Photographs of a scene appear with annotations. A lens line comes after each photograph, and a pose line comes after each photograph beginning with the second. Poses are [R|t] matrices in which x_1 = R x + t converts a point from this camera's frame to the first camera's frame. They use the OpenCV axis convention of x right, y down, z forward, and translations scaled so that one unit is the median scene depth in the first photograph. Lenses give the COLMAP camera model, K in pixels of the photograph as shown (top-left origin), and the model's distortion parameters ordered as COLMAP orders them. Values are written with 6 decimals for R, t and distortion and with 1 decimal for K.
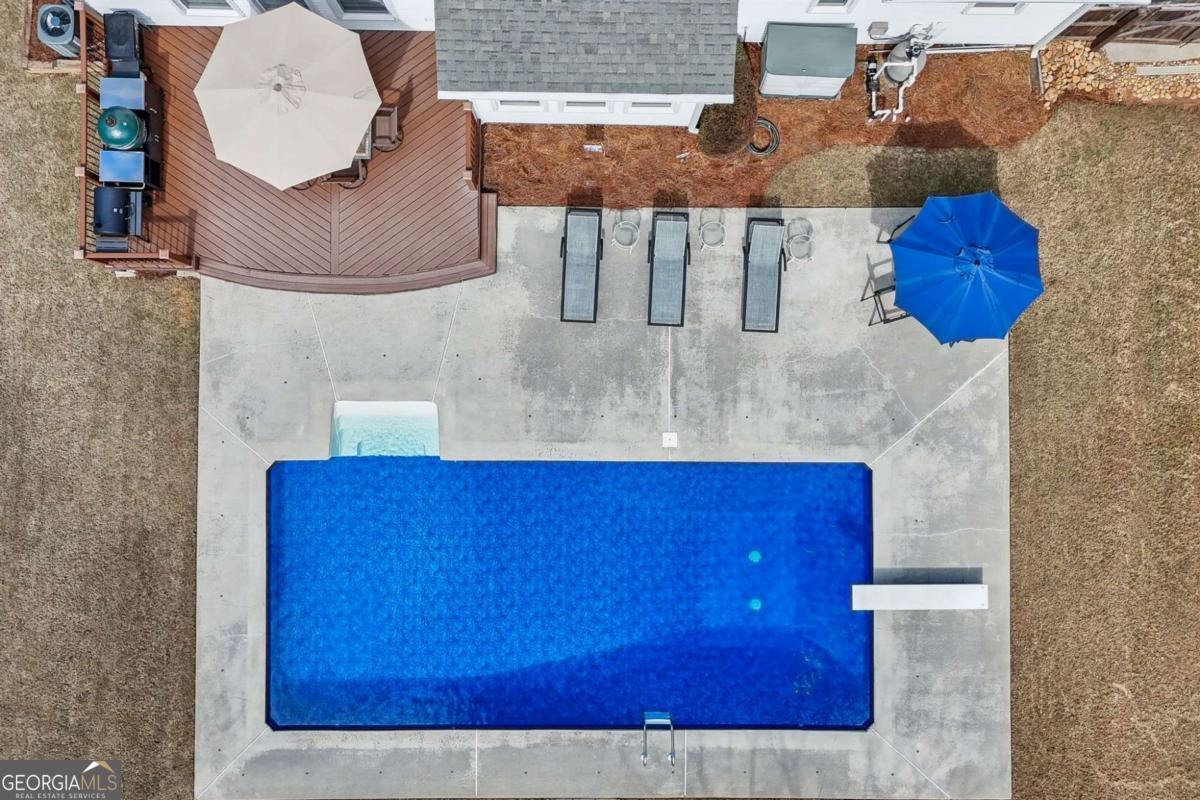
lens RADIAL K [[992.1, 0, 599.3], [0, 992.1, 410.9], [0, 0, 1]] dist [0.059828, -0.066281]
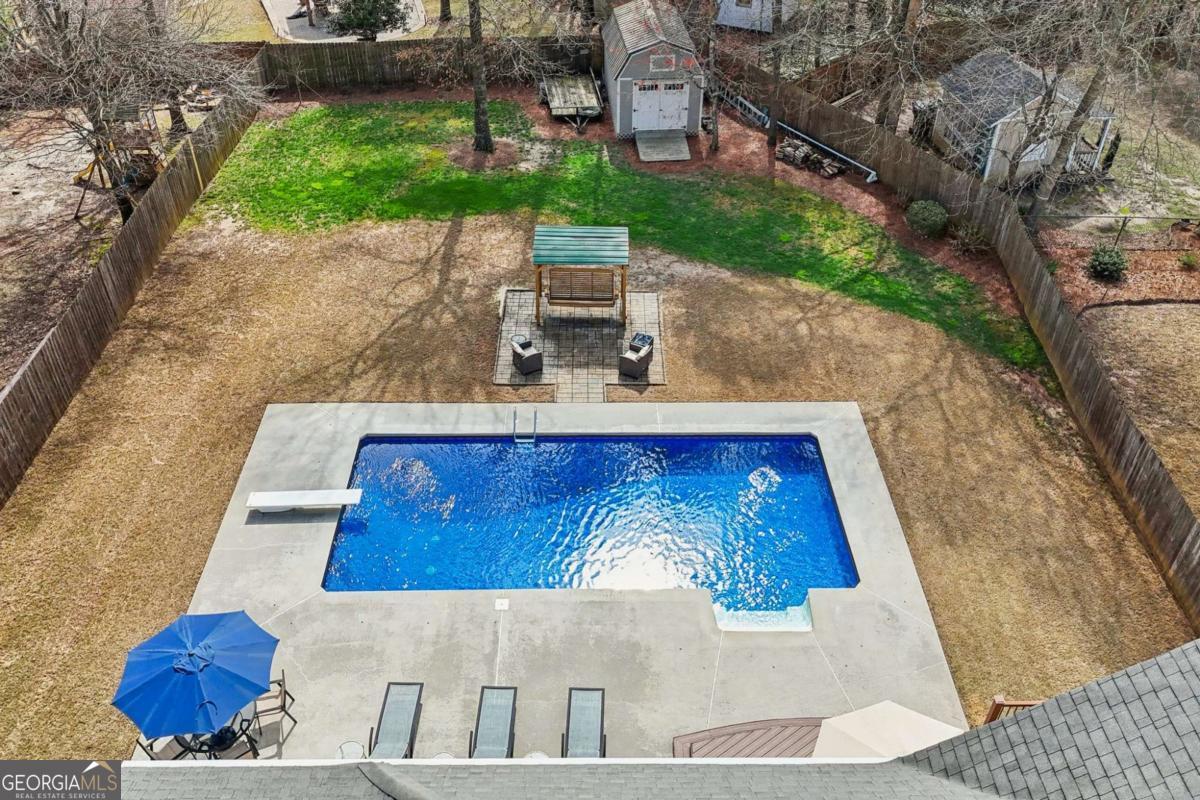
lens RADIAL K [[992.1, 0, 599.3], [0, 992.1, 410.9], [0, 0, 1]] dist [0.059828, -0.066281]
pose [[-0.999511, -0.009189, -0.029888, -0.001003], [-0.017590, -0.625036, 0.780397, -0.694418], [-0.025852, 0.780541, 0.624569, 0.147106]]
